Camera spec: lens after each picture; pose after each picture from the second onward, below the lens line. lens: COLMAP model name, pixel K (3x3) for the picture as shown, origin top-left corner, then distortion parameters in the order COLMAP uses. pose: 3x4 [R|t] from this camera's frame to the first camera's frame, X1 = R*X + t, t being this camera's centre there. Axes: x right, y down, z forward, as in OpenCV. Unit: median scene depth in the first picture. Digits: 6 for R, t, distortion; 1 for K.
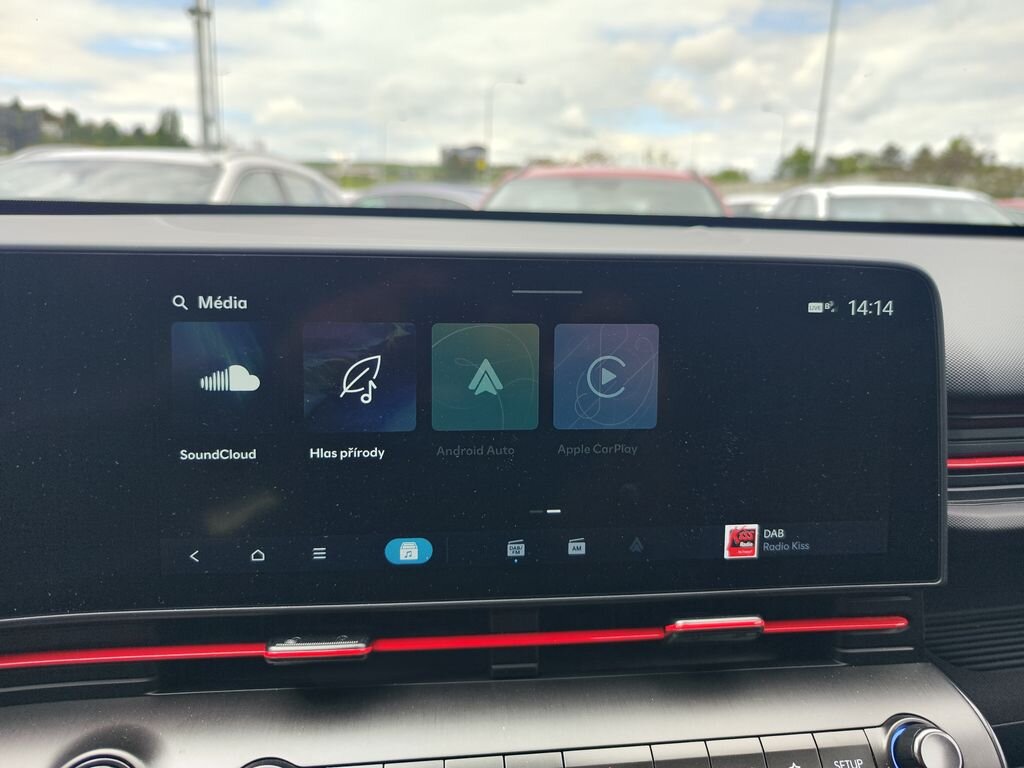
lens RADIAL K [[774.7, 0, 512.9], [0, 774.7, 379.9], [0, 0, 1]] dist [-0.008225, 0.009215]
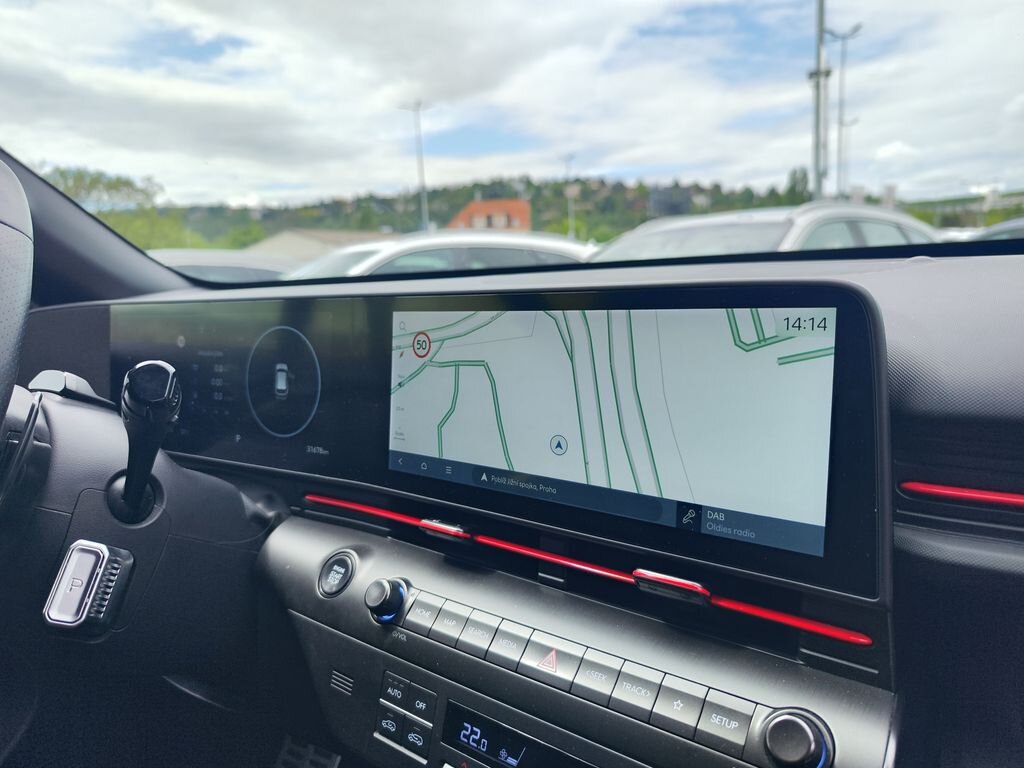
lens RADIAL K [[774.7, 0, 508.9], [0, 774.7, 393.8], [0, 0, 1]] dist [-0.008225, 0.009215]
pose [[0.668897, 0.063531, -0.740635, 0.964425], [-0.096427, 0.995339, -0.001708, 0.047361], [0.737074, 0.072559, 0.671905, -0.026848]]
